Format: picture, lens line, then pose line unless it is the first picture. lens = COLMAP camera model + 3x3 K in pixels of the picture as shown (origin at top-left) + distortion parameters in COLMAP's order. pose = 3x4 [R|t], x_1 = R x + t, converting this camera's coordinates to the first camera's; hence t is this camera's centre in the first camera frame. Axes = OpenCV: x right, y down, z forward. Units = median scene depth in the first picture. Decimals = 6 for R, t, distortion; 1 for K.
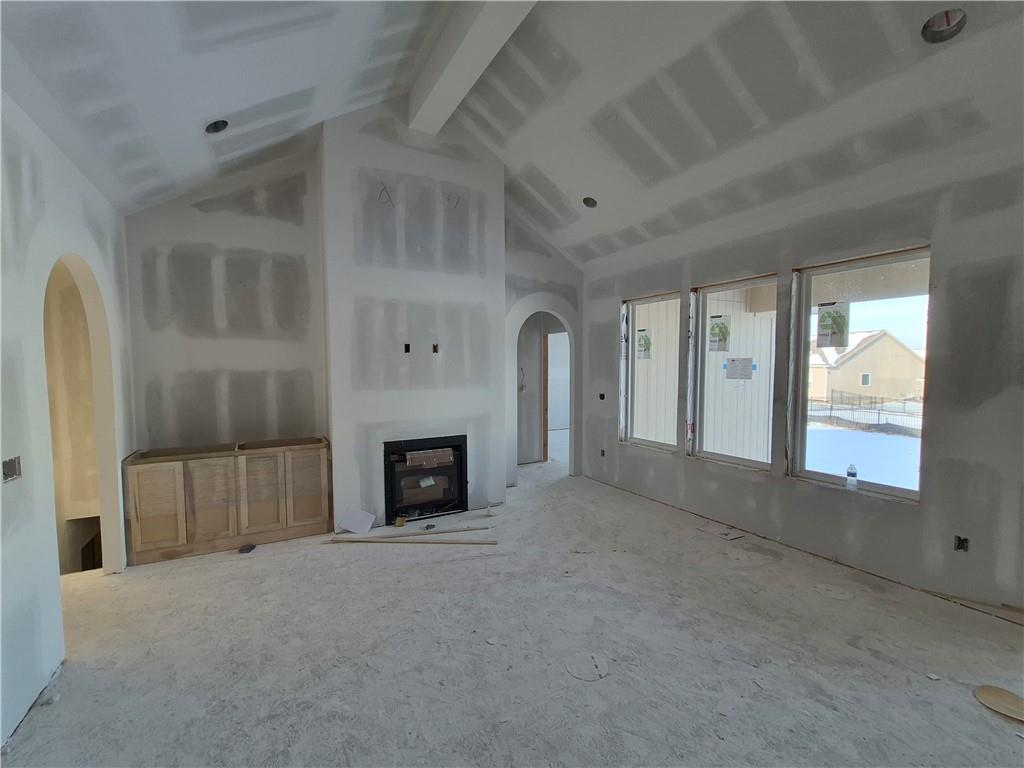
lens RADIAL K [[465.9, 0, 509.6], [0, 465.9, 389.9], [0, 0, 1]] dist [0.004876, -0.000341]
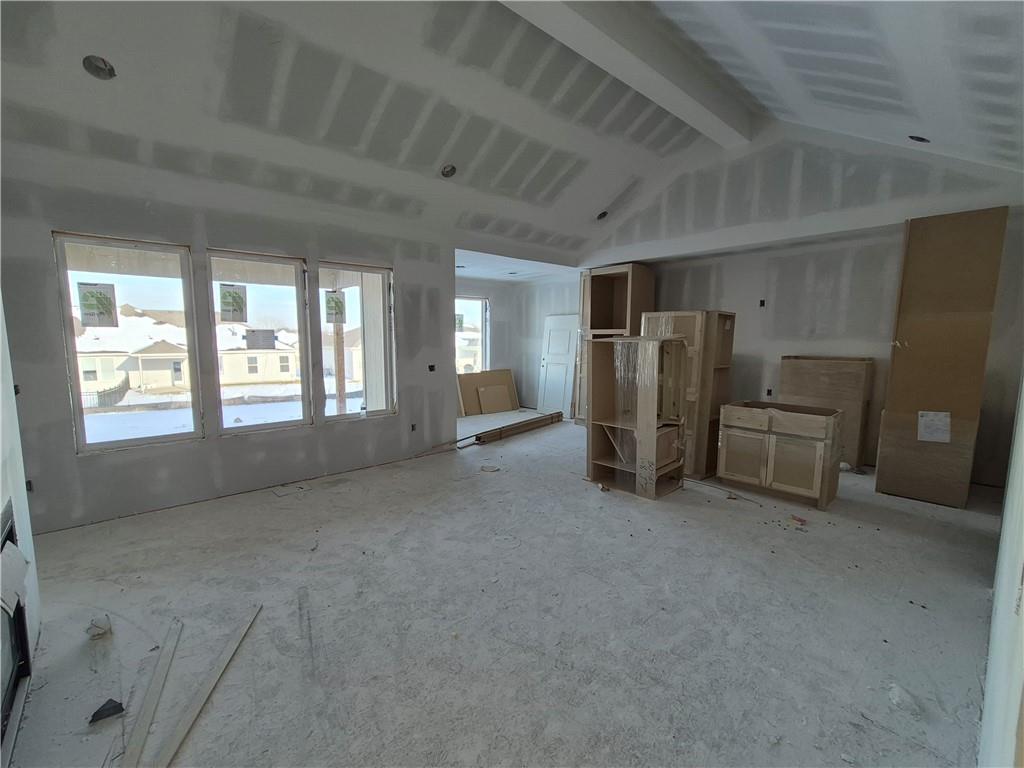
lens RADIAL K [[441.9, 0, 503.7], [0, 441.9, 388.8], [0, 0, 1]] dist [-0.002474, -0.000121]
pose [[-0.237377, -0.107015, 0.965505, -0.732580], [0.053623, 0.990954, 0.123019, -0.033857], [-0.969937, 0.080975, -0.229491, 0.849000]]
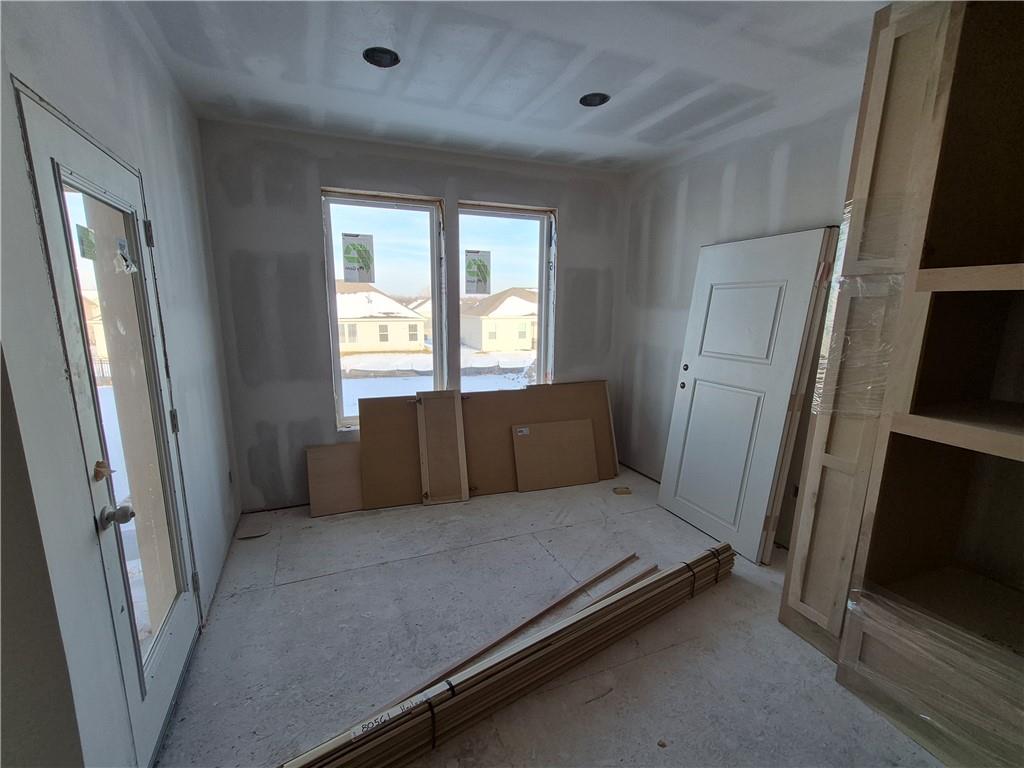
lens RADIAL K [[441.9, 0, 502.0], [0, 441.9, 388.3], [0, 0, 1]] dist [-0.002474, -0.000121]
pose [[0.103575, -0.178151, 0.978537, -0.635646], [0.049543, 0.983531, 0.173816, -0.032686], [-0.993387, 0.030477, 0.110696, 0.813381]]
